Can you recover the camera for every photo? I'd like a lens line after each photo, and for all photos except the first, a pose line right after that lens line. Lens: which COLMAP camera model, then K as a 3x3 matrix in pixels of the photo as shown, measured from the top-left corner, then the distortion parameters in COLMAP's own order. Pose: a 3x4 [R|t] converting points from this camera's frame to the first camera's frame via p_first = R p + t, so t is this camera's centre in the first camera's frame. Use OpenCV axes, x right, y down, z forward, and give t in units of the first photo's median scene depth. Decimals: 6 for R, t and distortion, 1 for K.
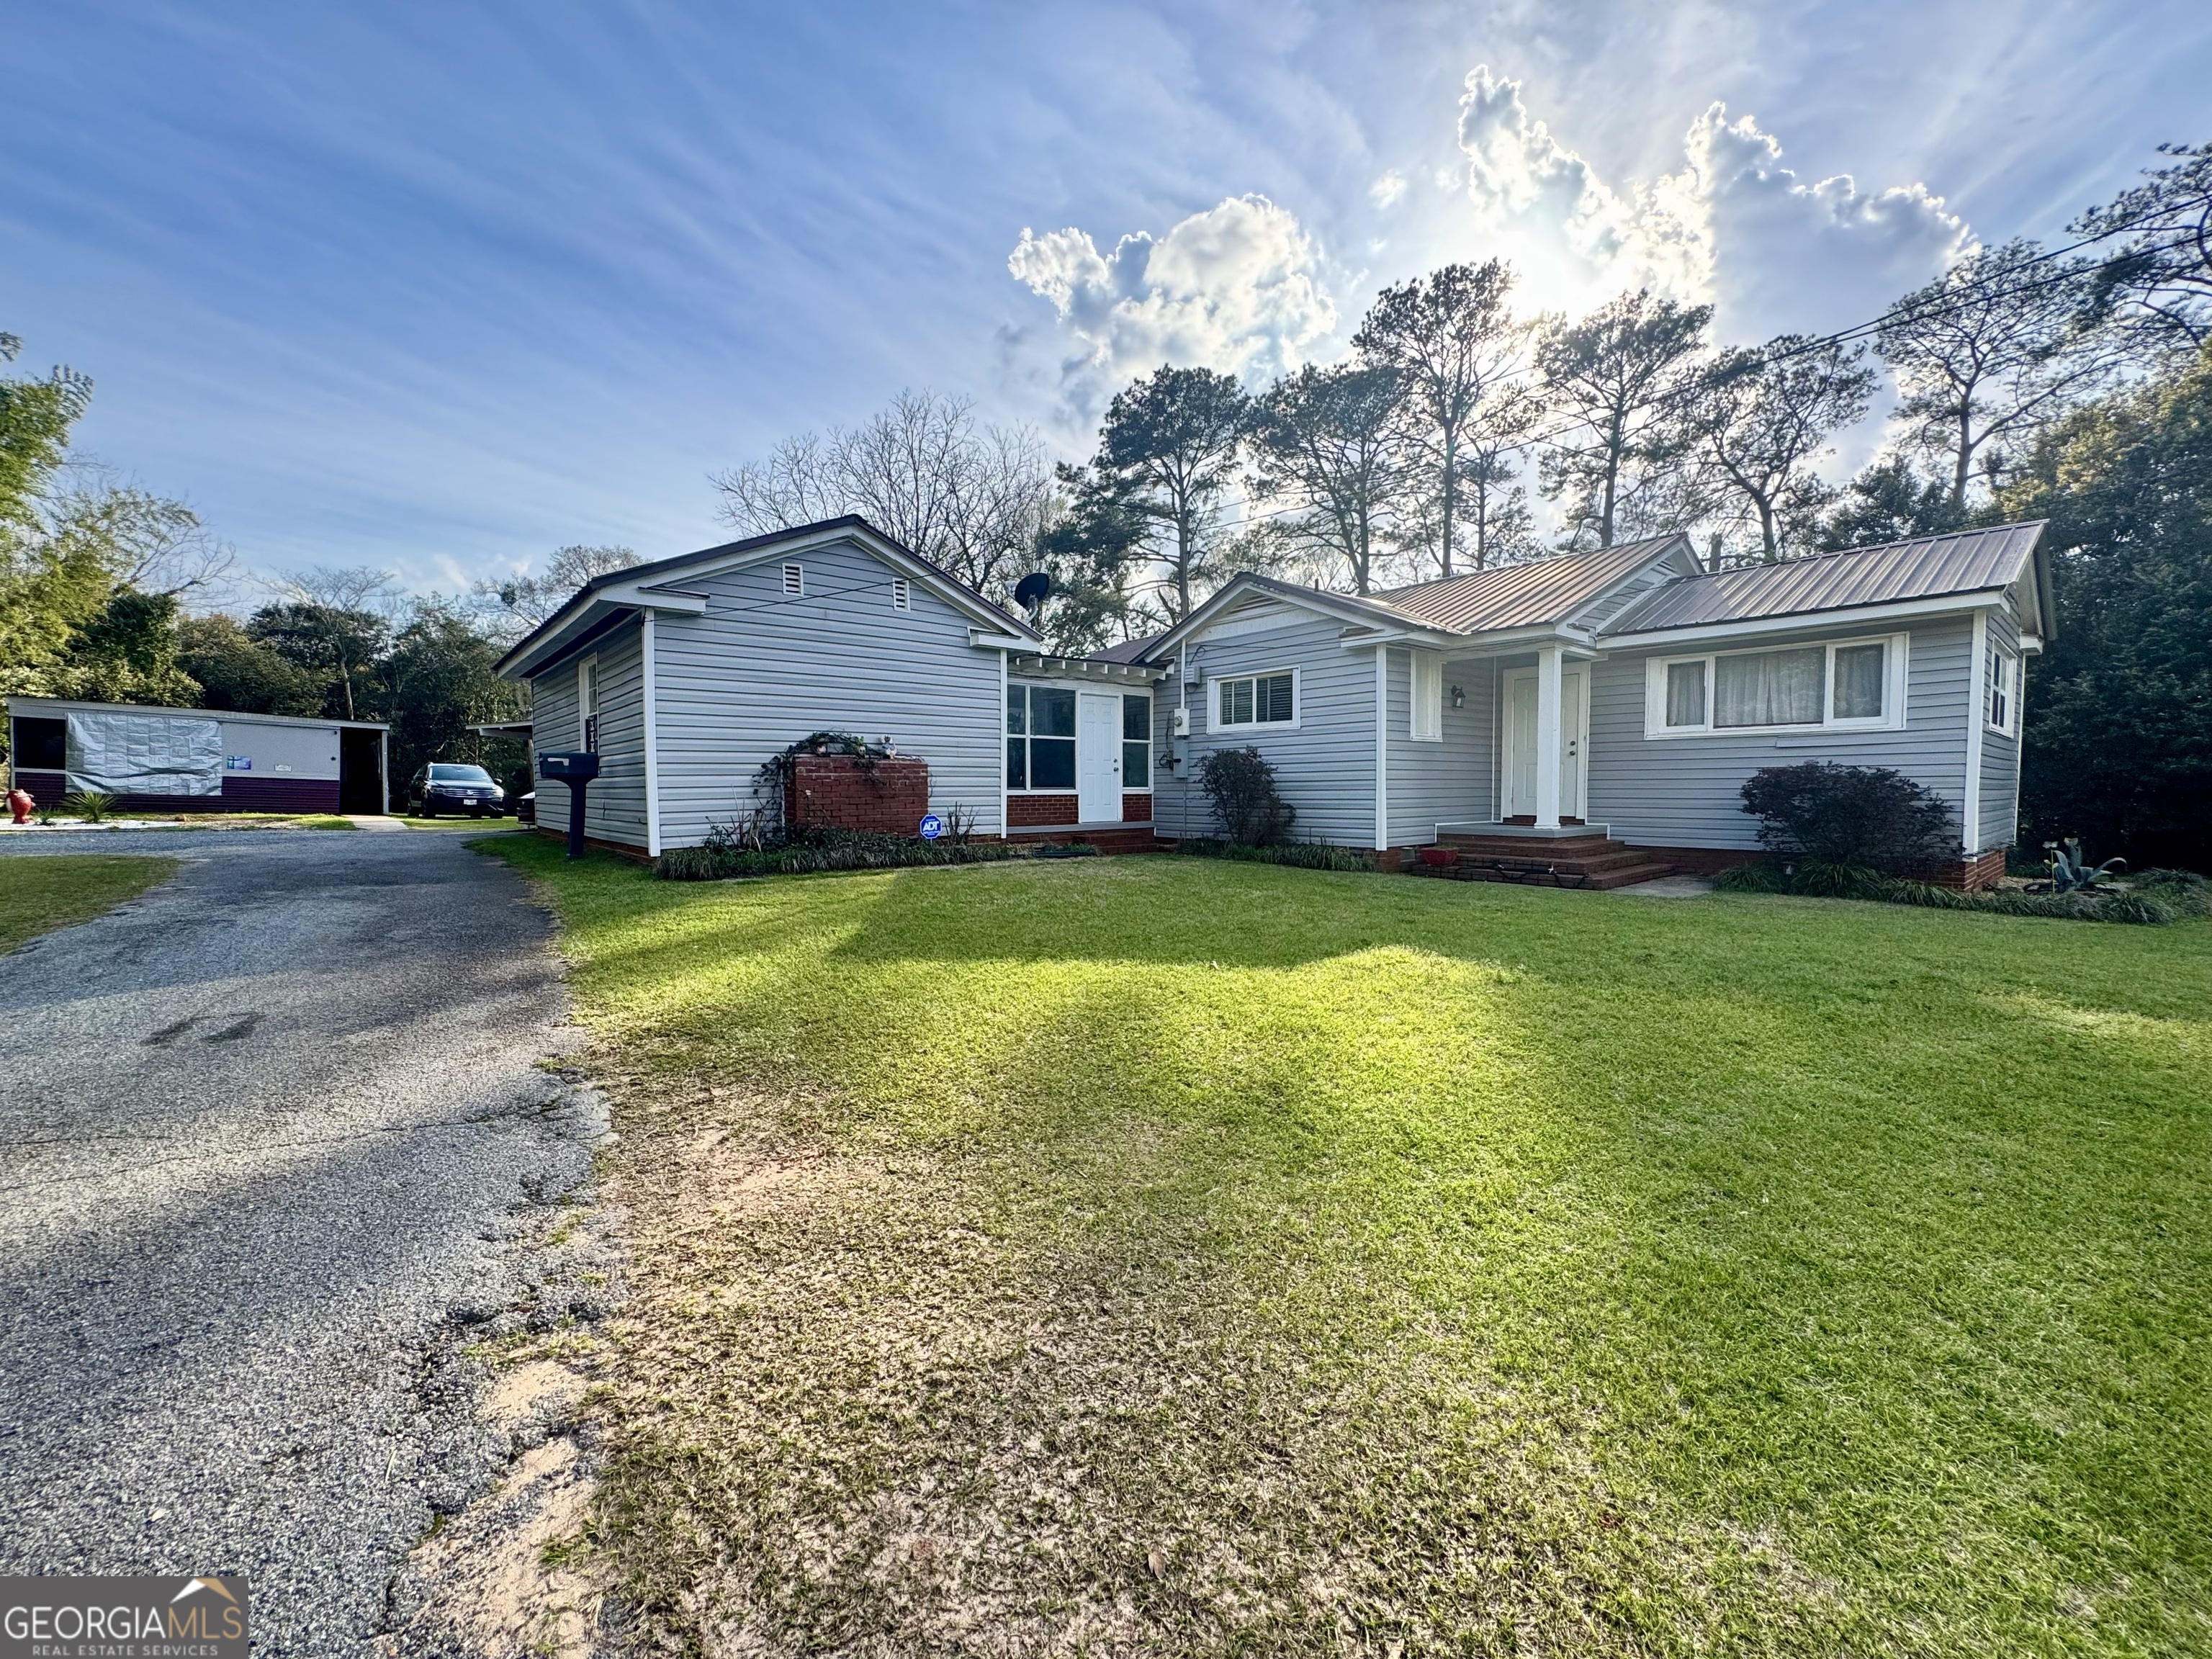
lens RADIAL K [[889.0, 0, 1103.2], [0, 889.0, 827.8], [0, 0, 1]] dist [-0.002697, 0.000692]
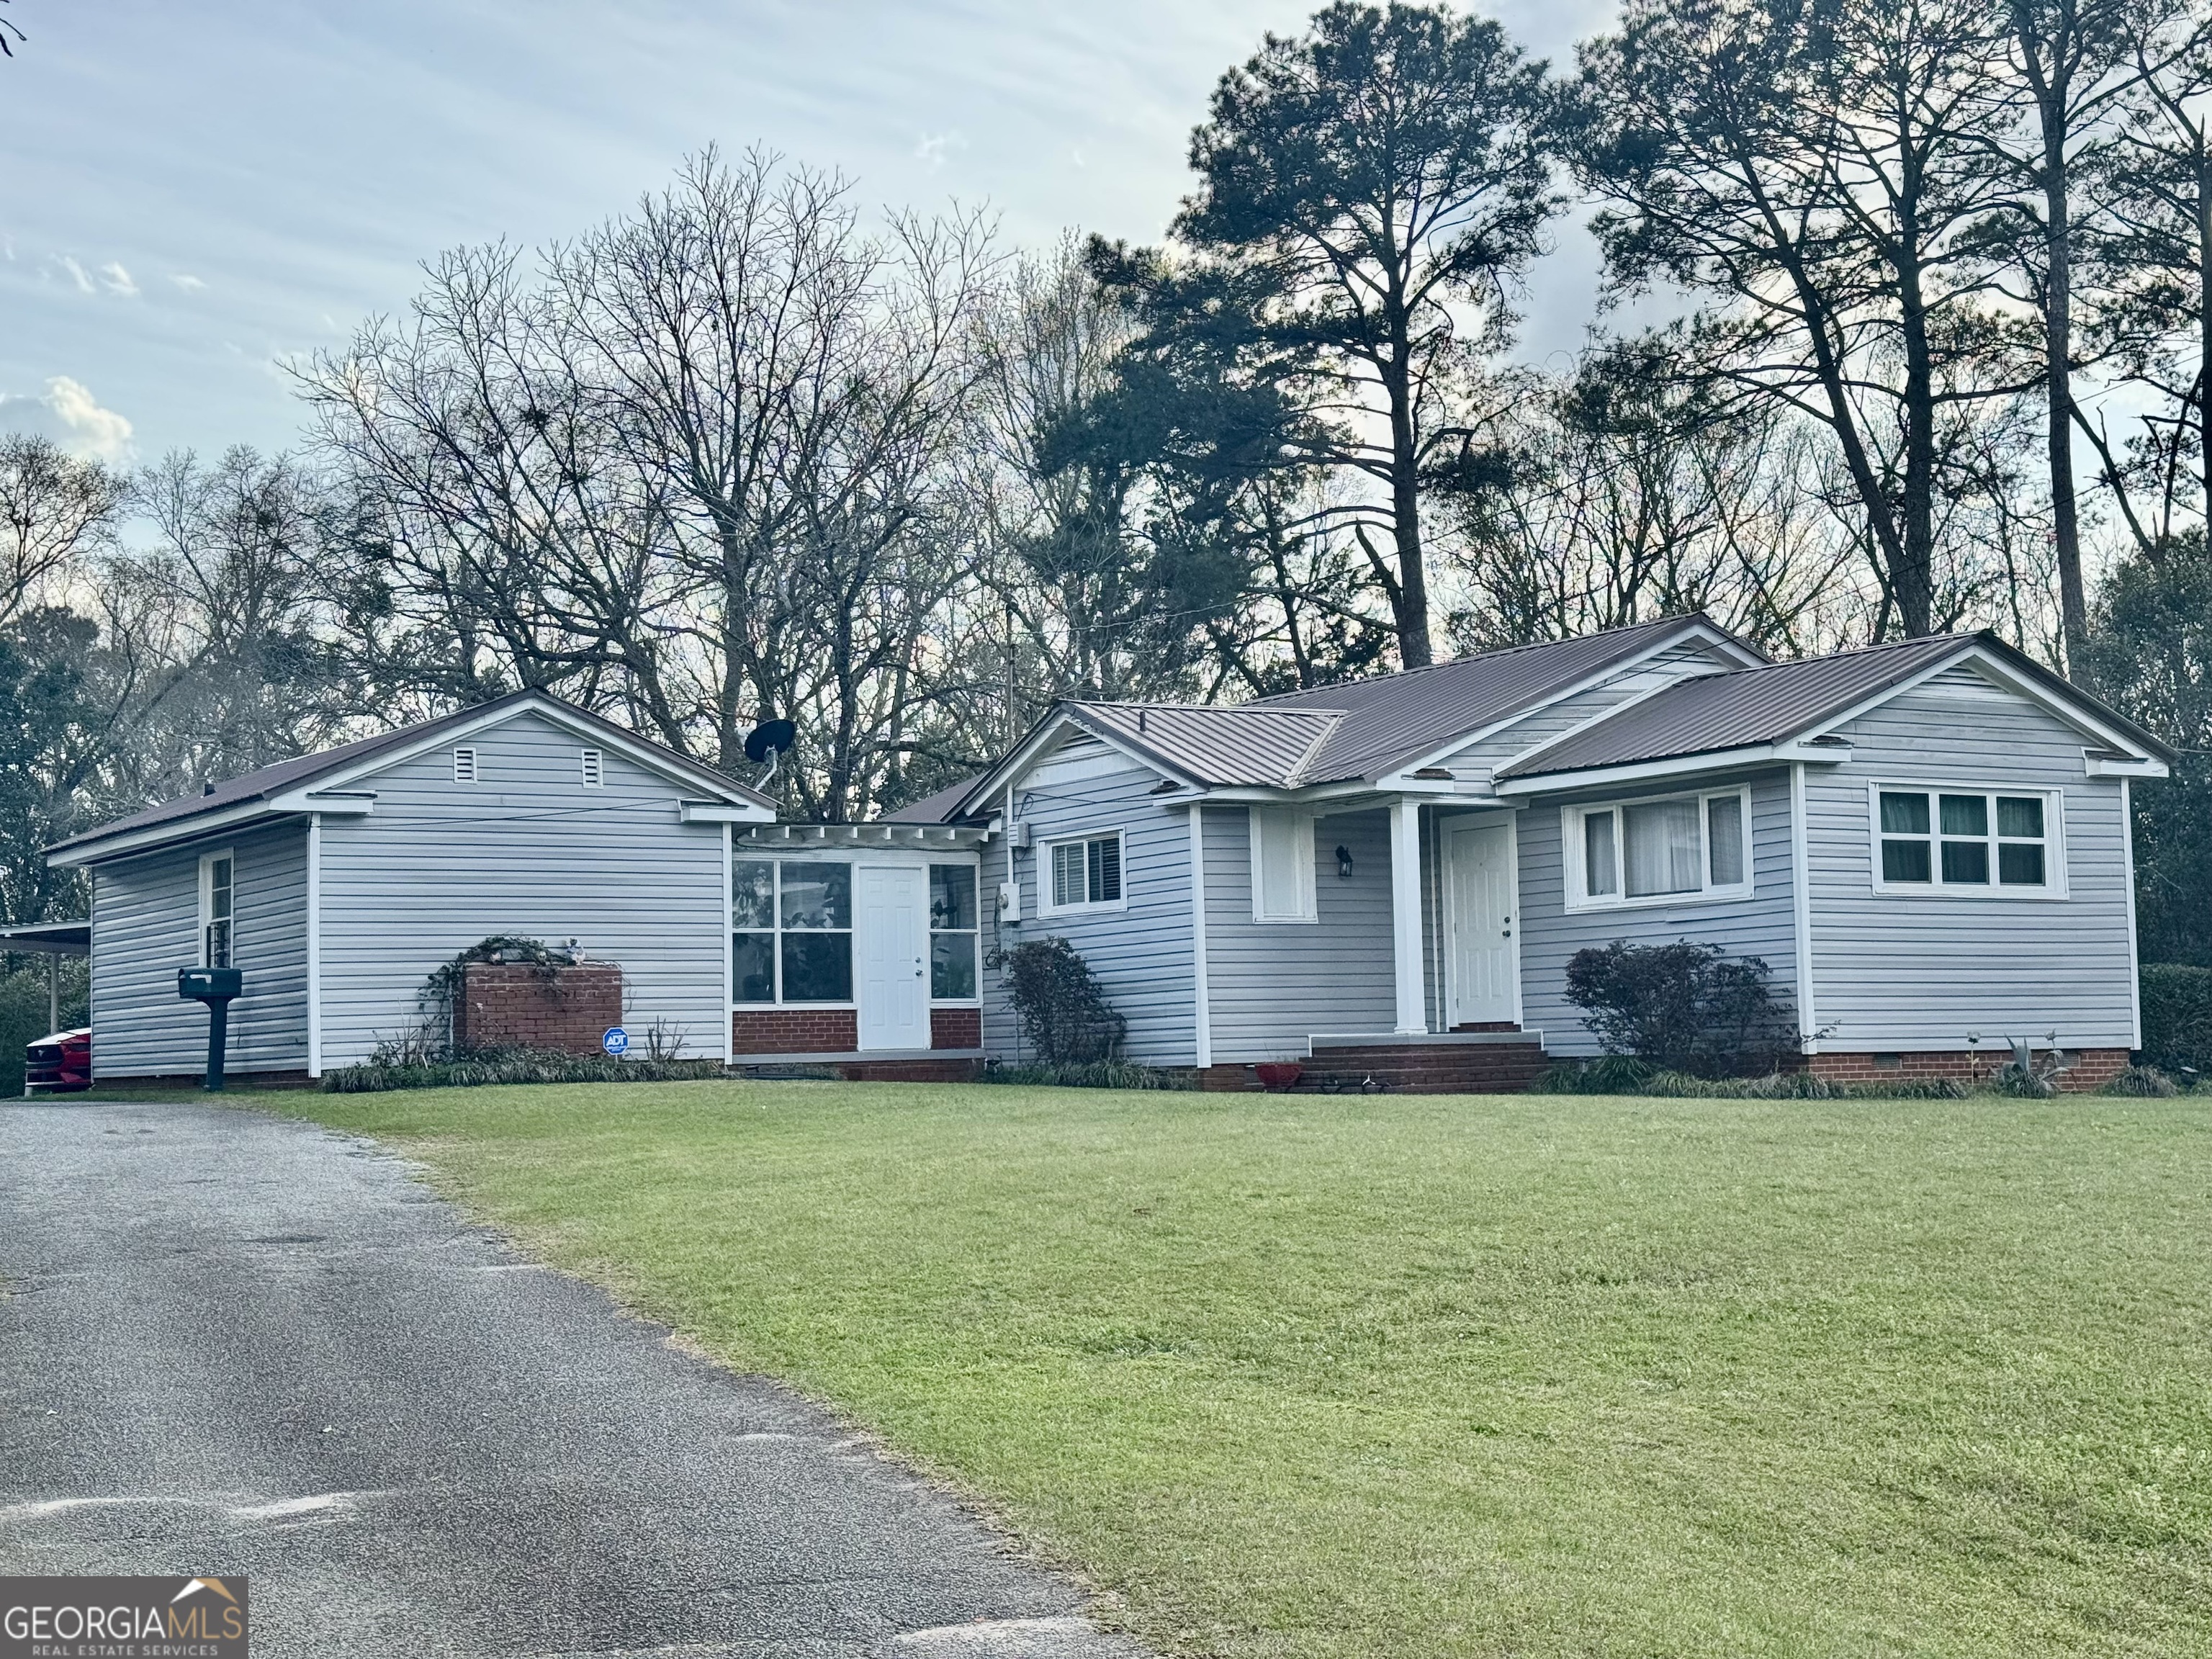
lens RADIAL K [[3093.3, 0, 1106.0], [0, 3093.3, 829.5], [0, 0, 1]] dist [0.135254, -0.003241]
pose [[0.991418, -0.030991, -0.127006, 0.530081], [0.015515, 0.992522, -0.121075, 0.132448], [0.129808, 0.118066, 0.984485, -1.539407]]
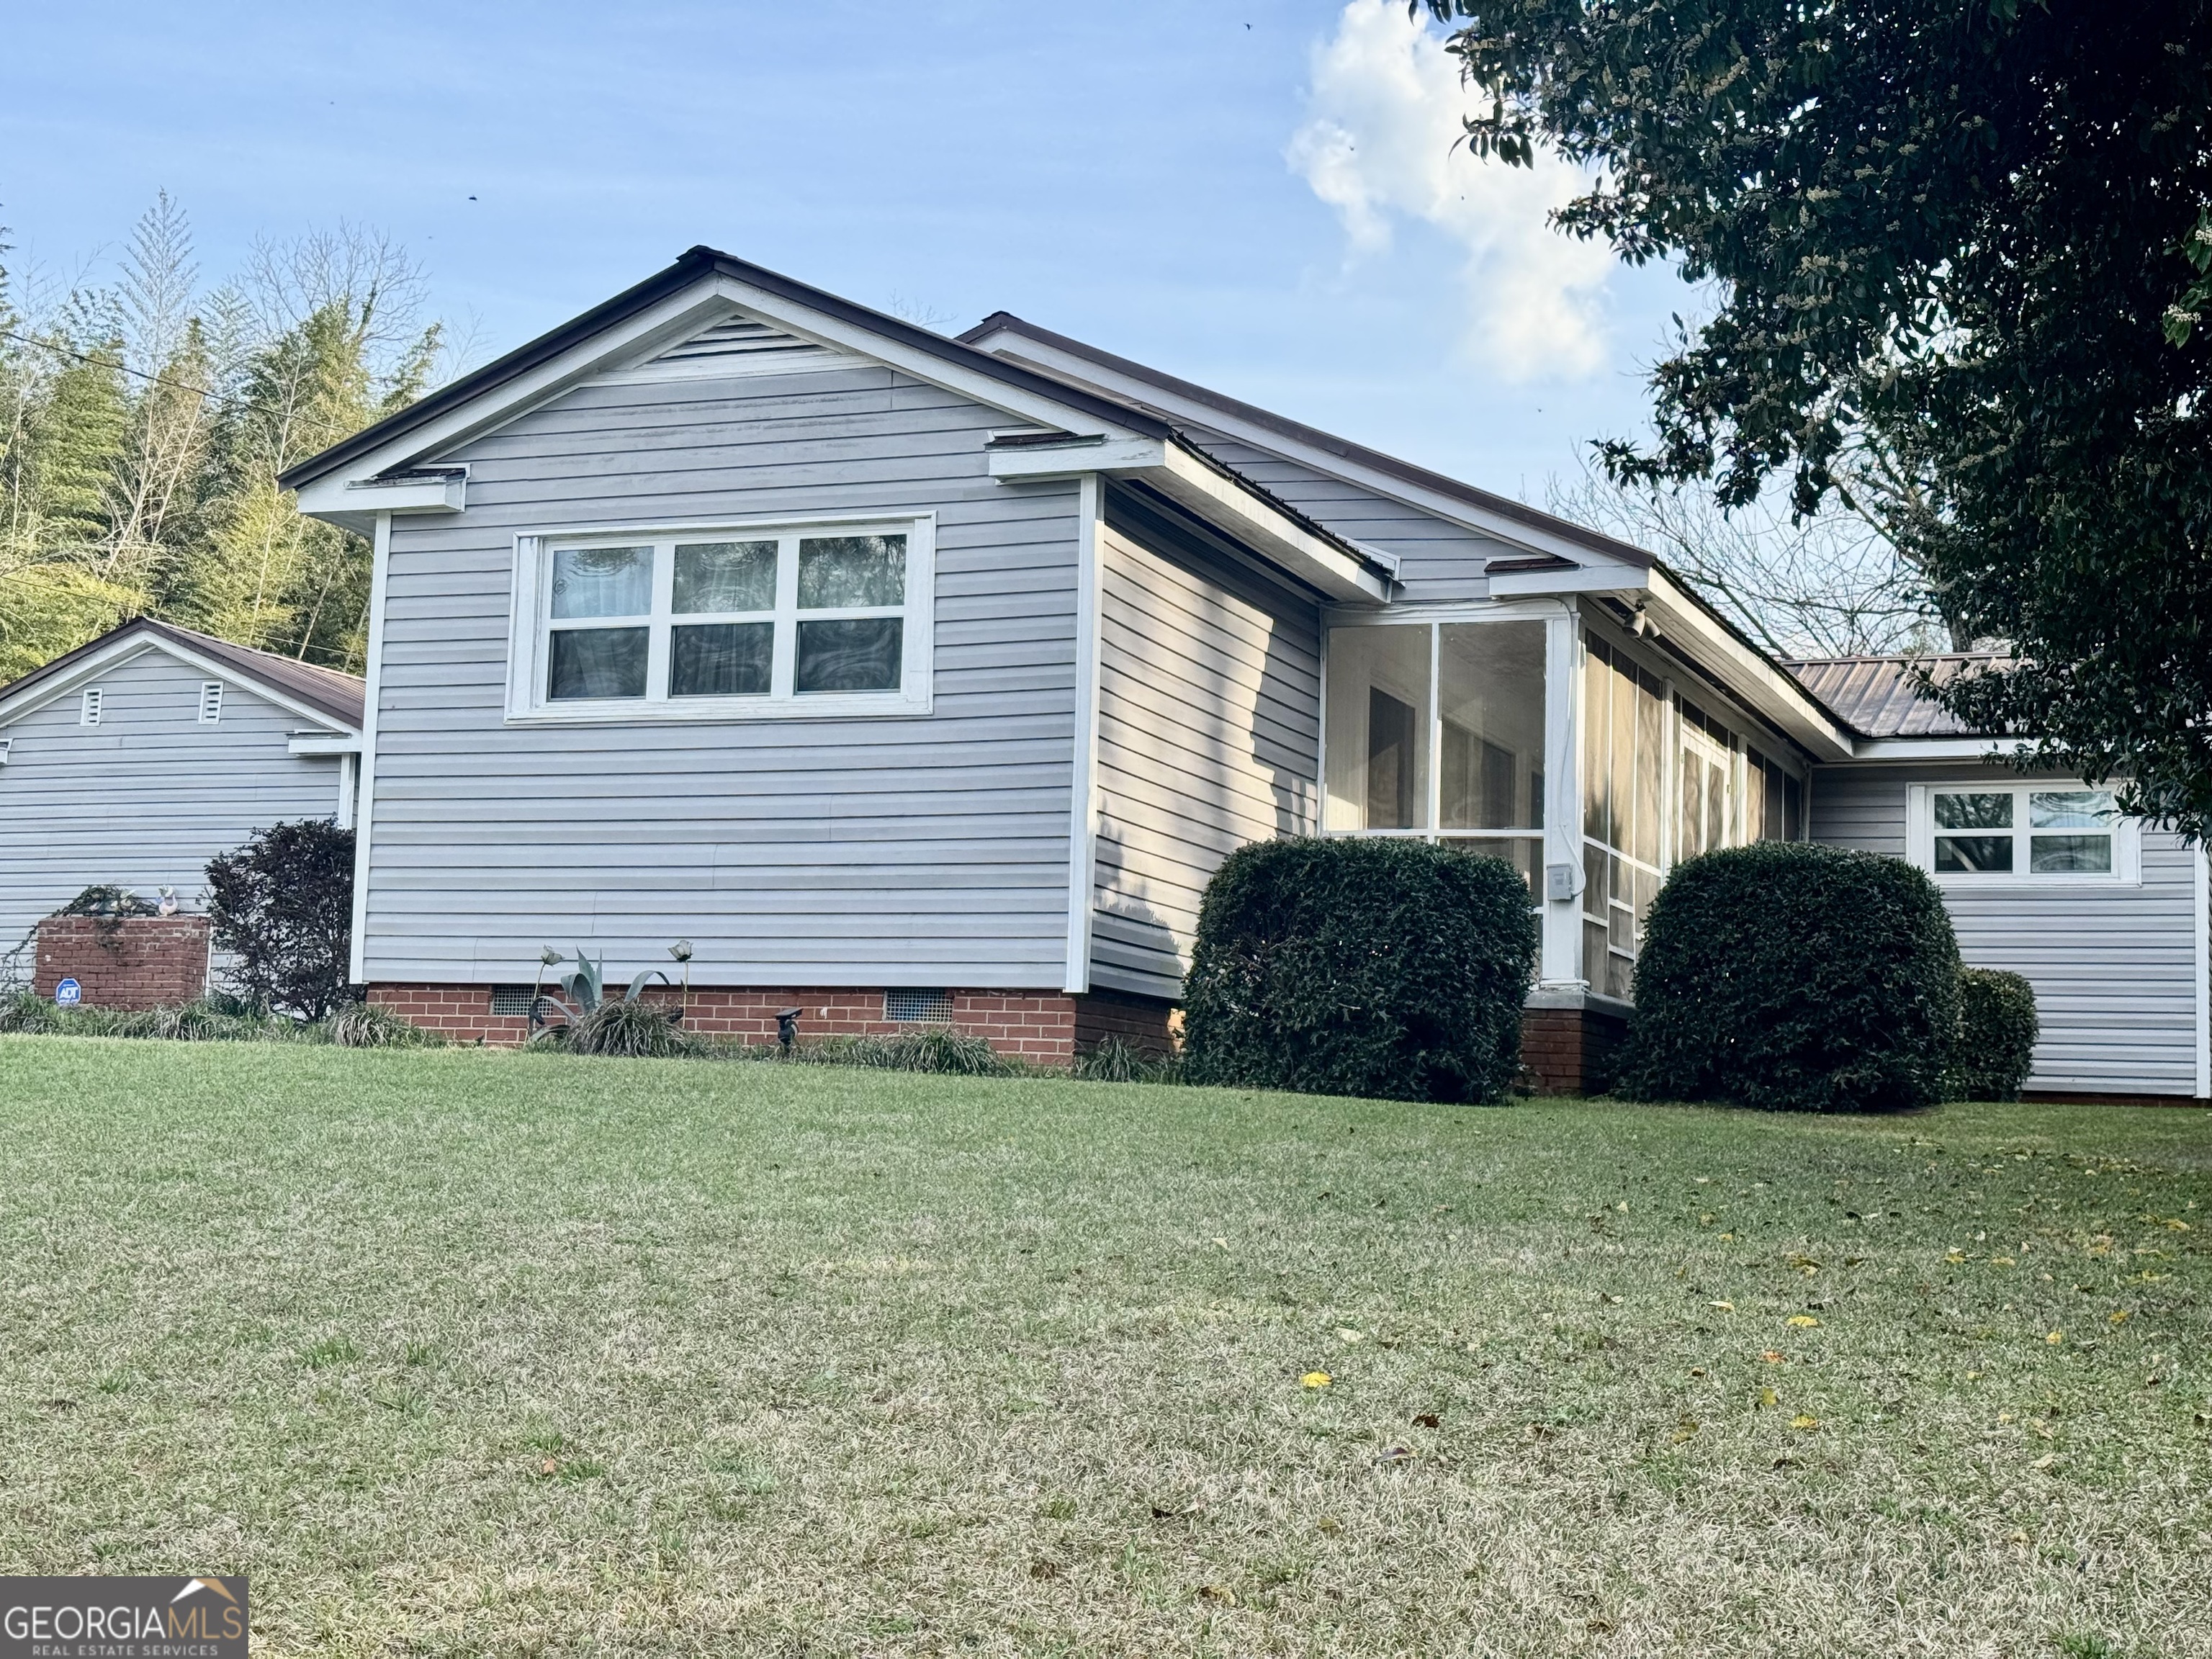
lens RADIAL K [[3093.3, 0, 1106.0], [0, 3093.3, 829.5], [0, 0, 1]] dist [0.135254, -0.003241]
pose [[0.460295, -0.081952, -0.883975, 2.130347], [-0.079575, 0.987913, -0.133023, 0.119828], [0.884192, 0.131573, 0.448210, 0.423788]]
